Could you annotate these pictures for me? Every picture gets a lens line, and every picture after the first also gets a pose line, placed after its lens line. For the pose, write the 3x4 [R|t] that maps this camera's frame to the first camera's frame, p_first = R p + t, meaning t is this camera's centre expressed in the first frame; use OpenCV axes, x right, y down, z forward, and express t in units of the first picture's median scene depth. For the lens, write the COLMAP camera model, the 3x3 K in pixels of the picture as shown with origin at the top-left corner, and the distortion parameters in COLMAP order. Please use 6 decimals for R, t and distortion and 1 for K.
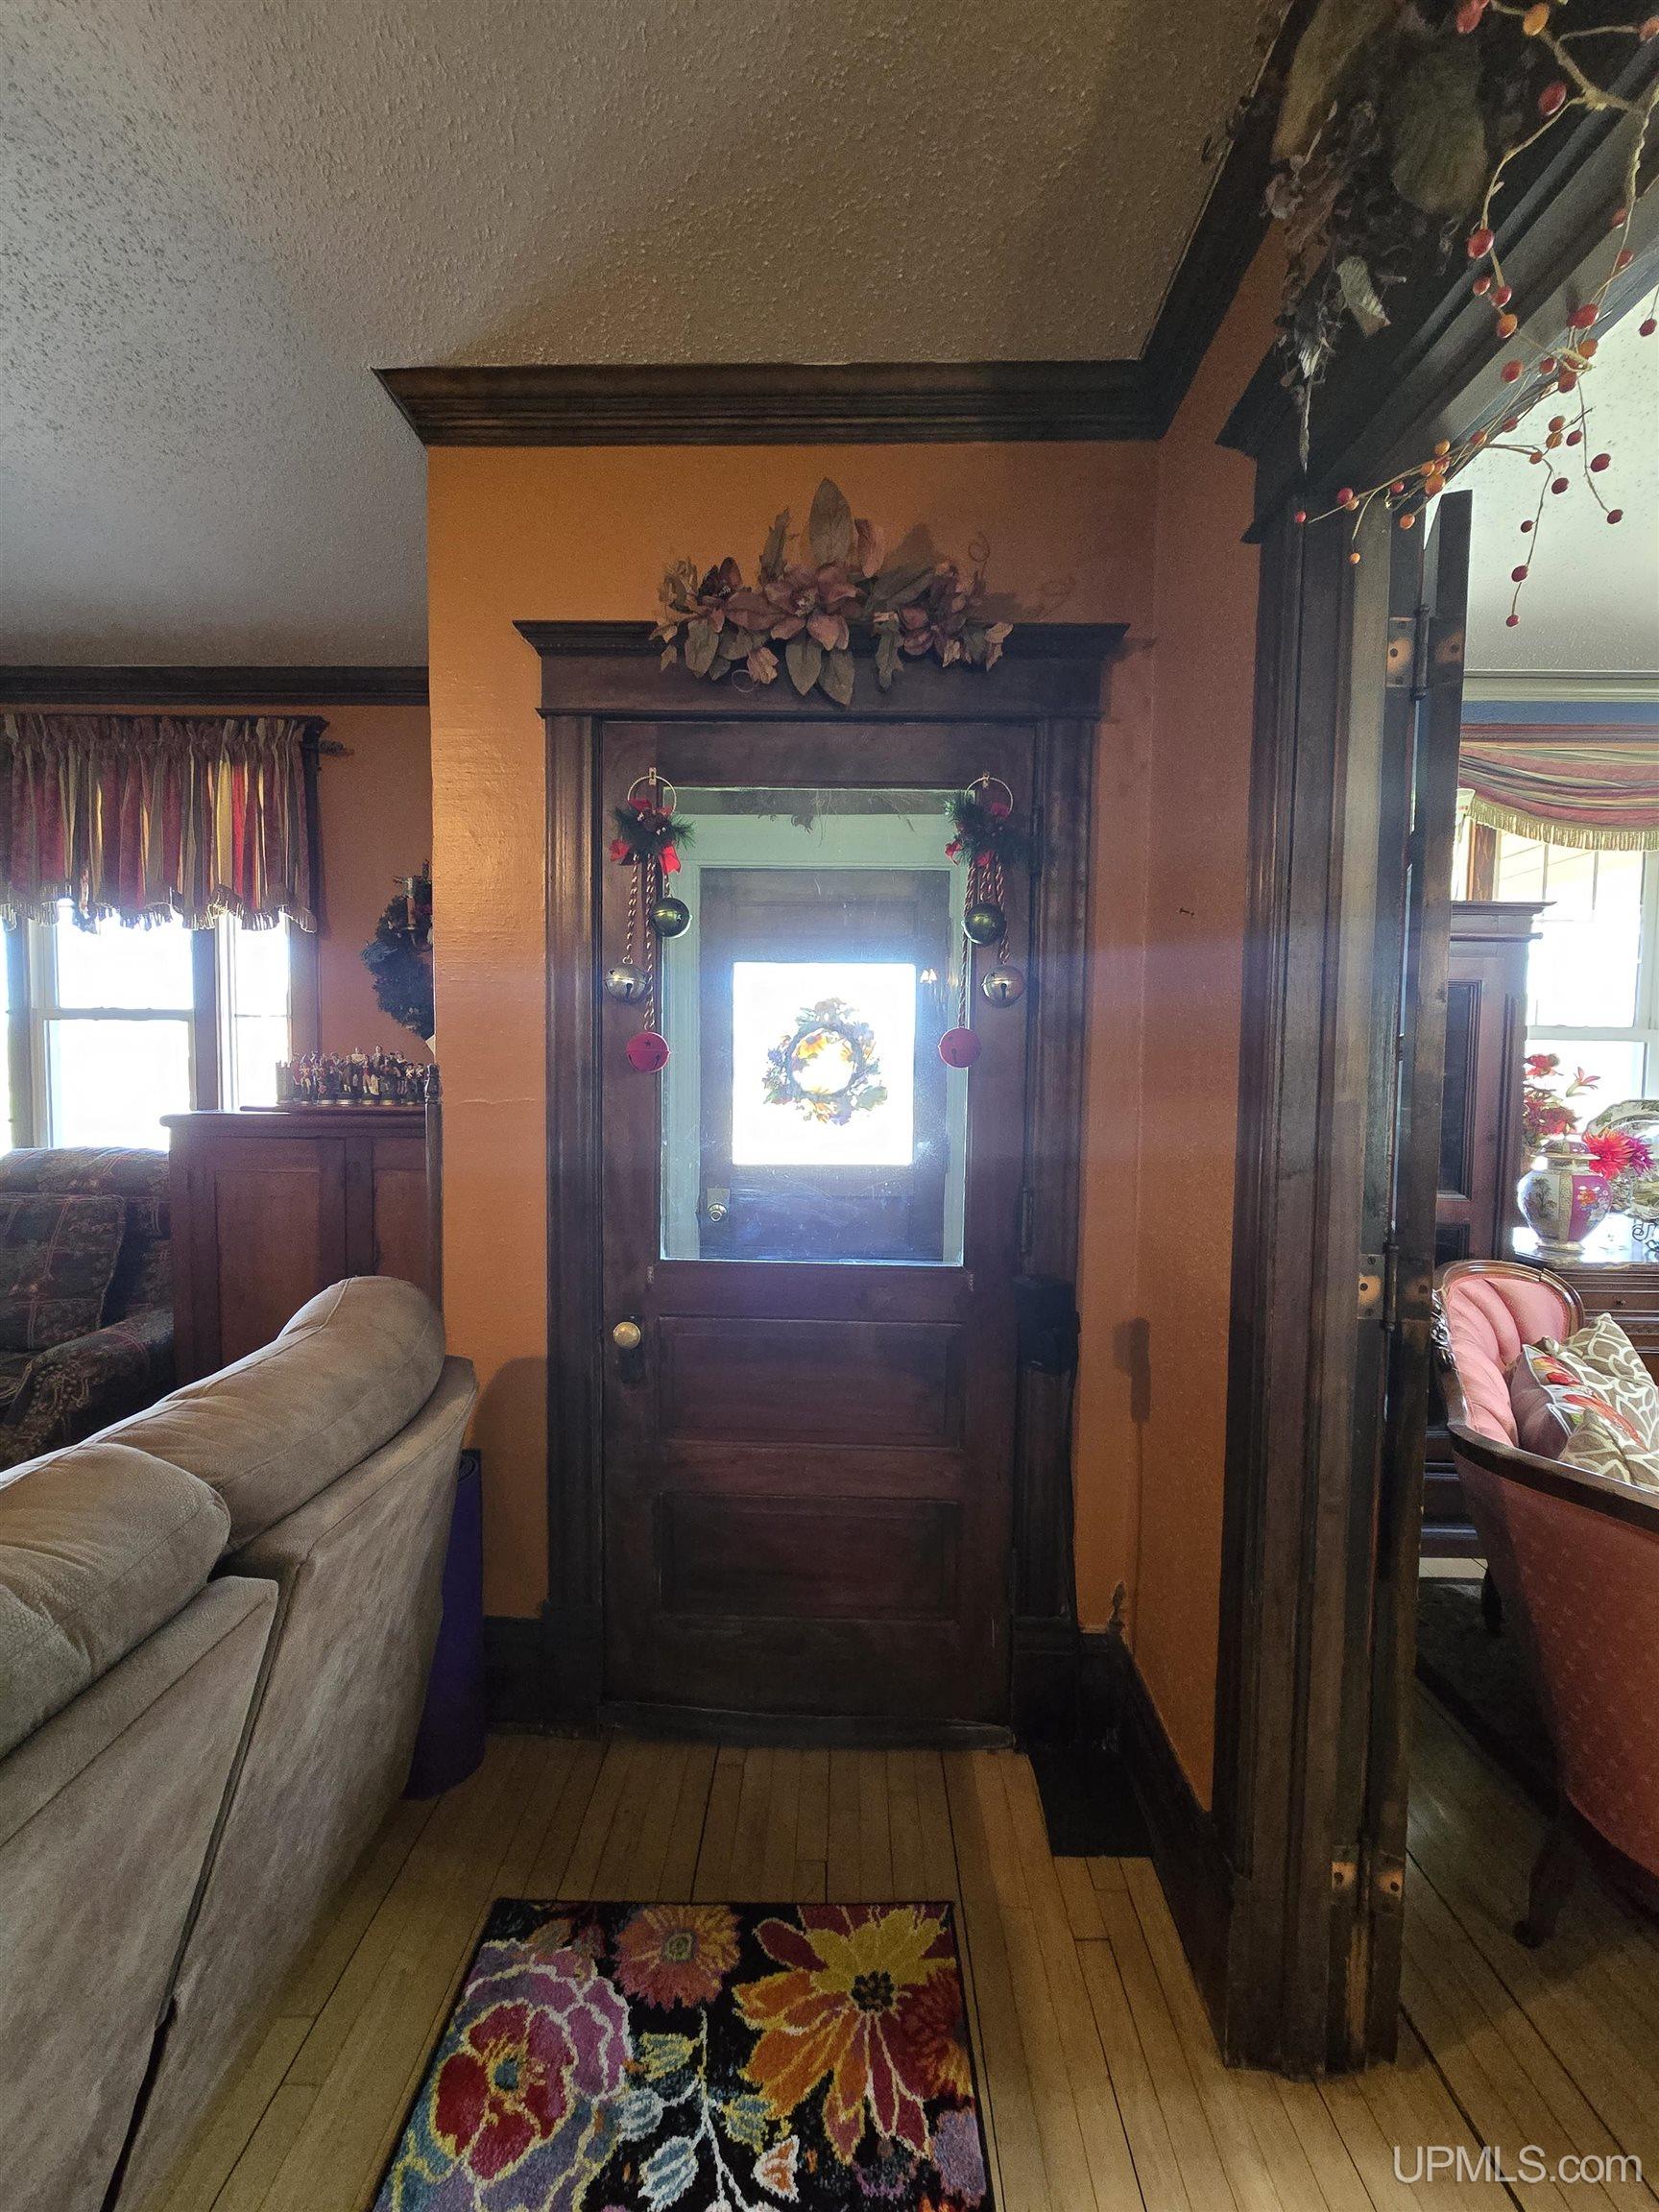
lens RADIAL K [[905.5, 0, 825.6], [0, 905.5, 1105.6], [0, 0, 1]] dist [-0.000229, -0.000298]
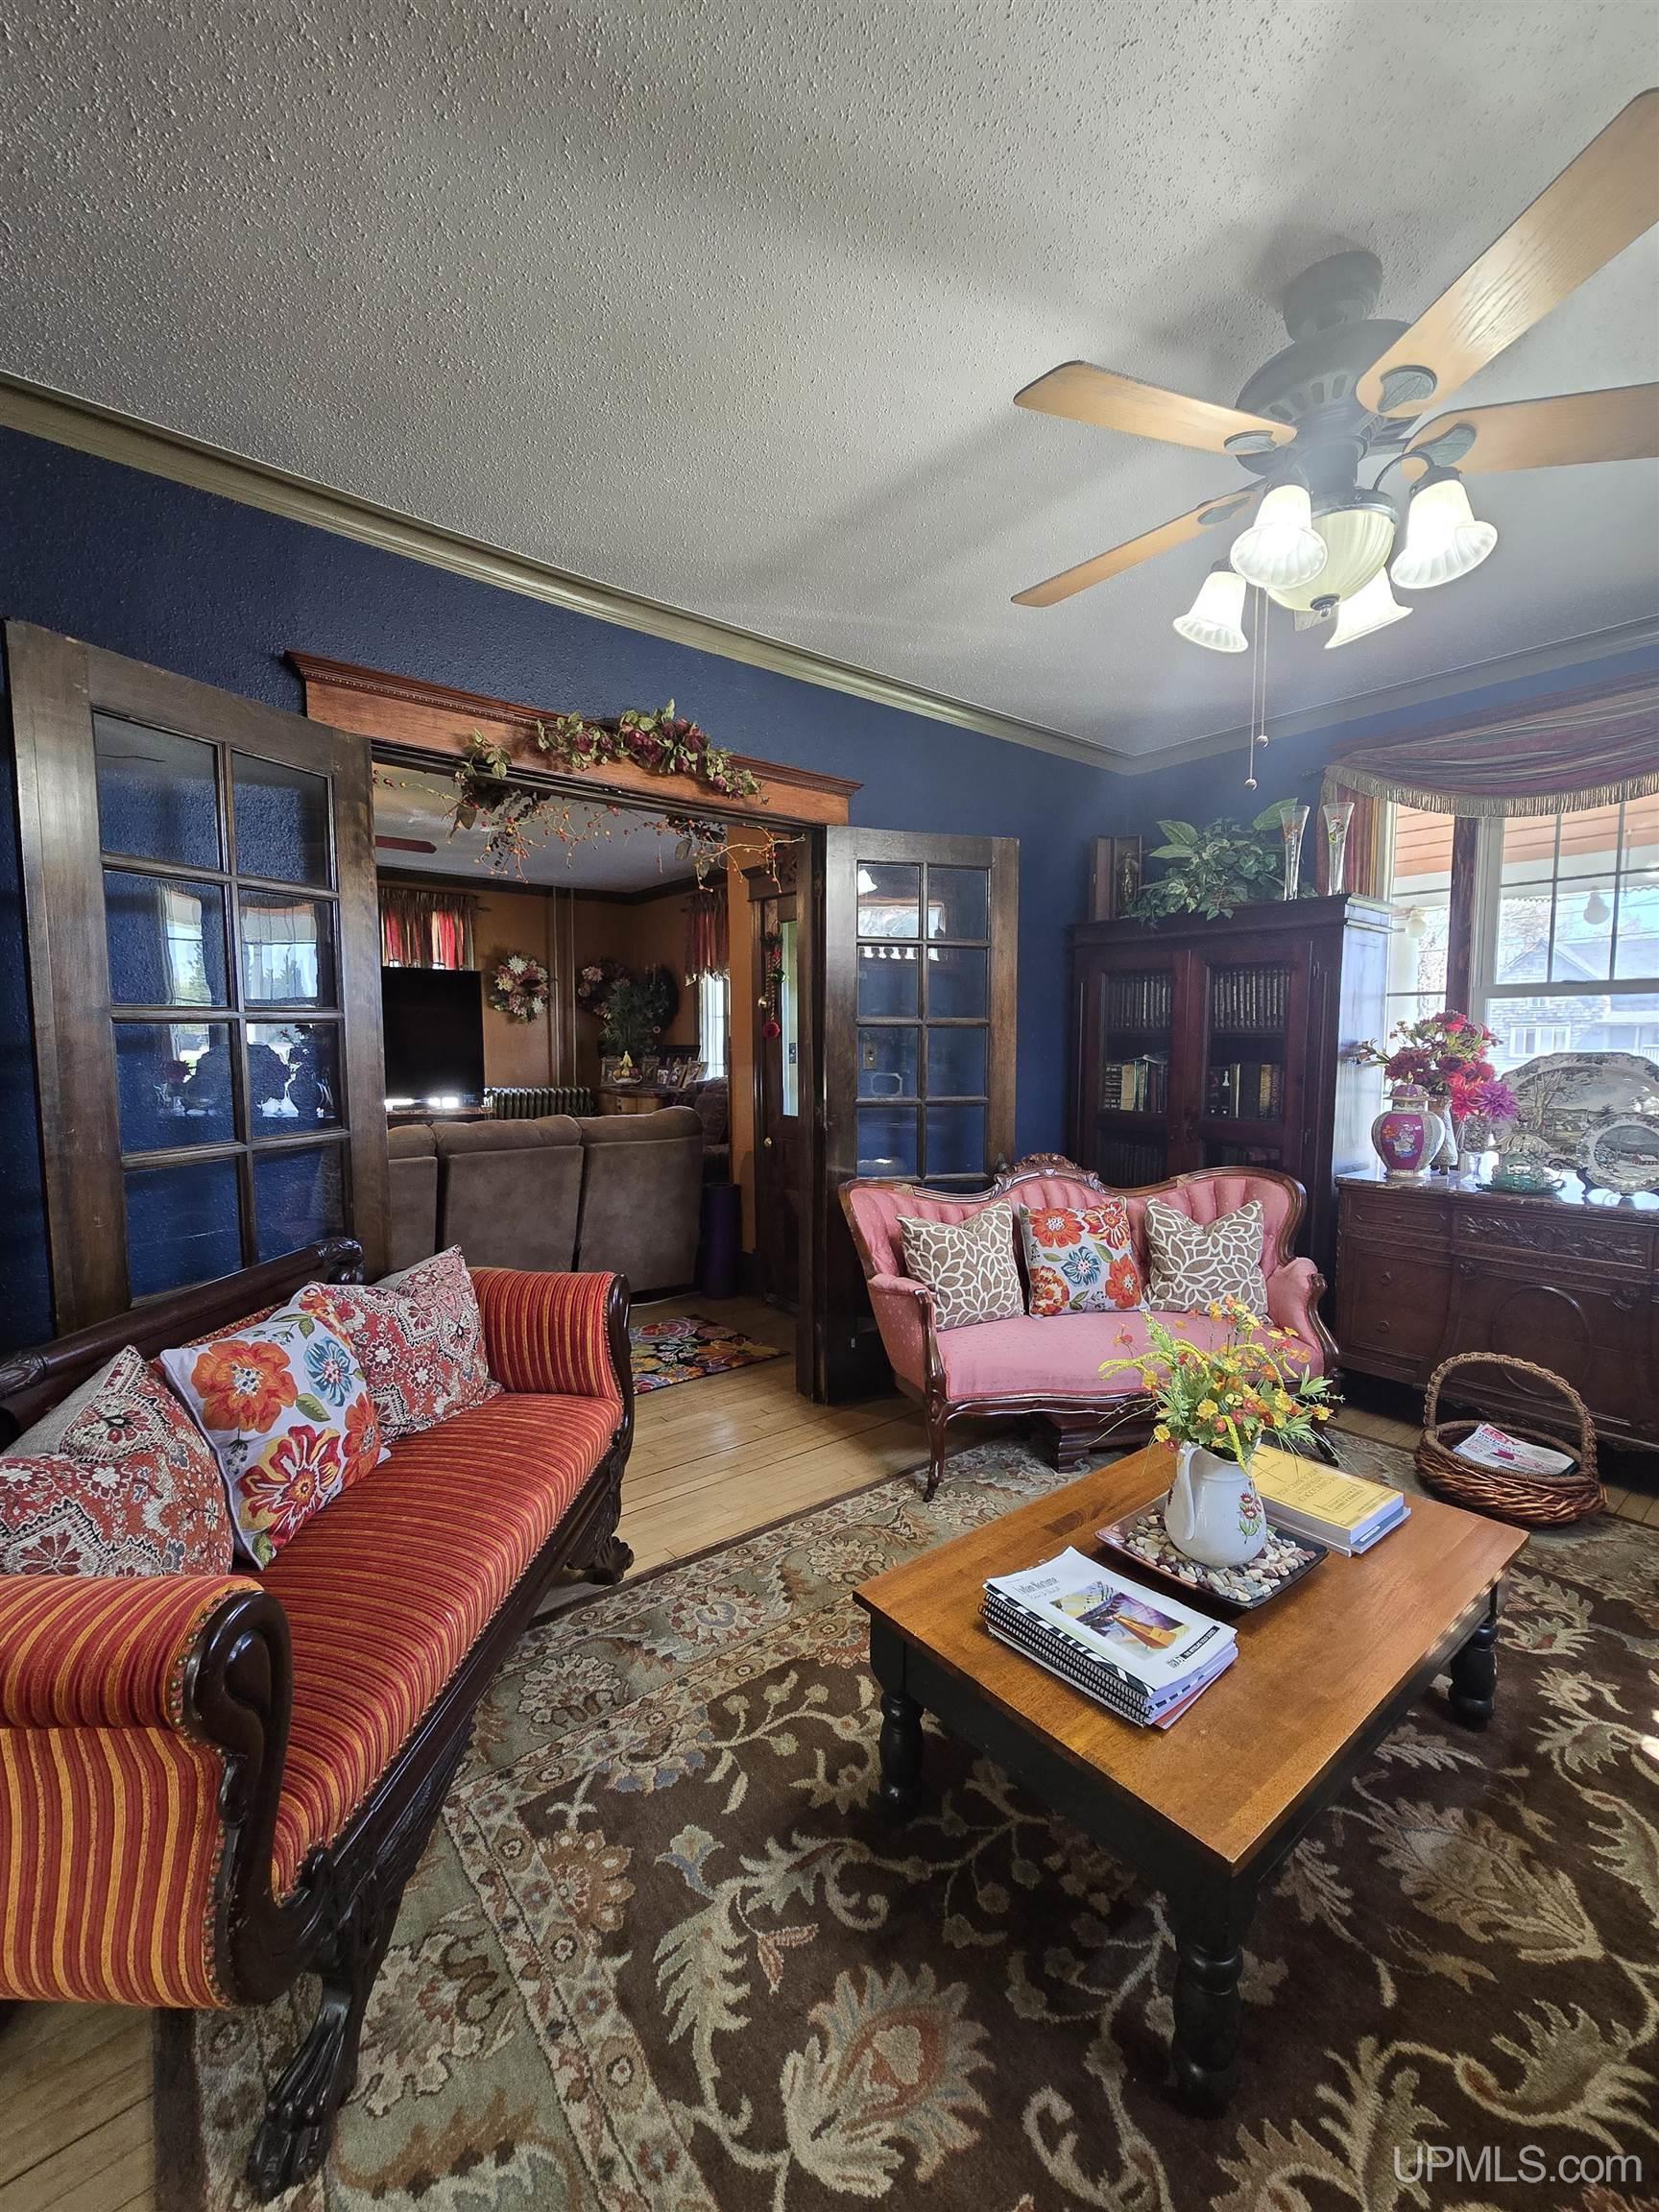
lens RADIAL K [[905.5, 0, 829.1], [0, 905.5, 1111.1], [0, 0, 1]] dist [-0.000229, -0.000298]
pose [[0.638852, 0.043737, -0.768086, 2.451814], [-0.027732, 0.999043, 0.033823, 0.101362], [0.768830, -0.000307, 0.639453, -0.651872]]
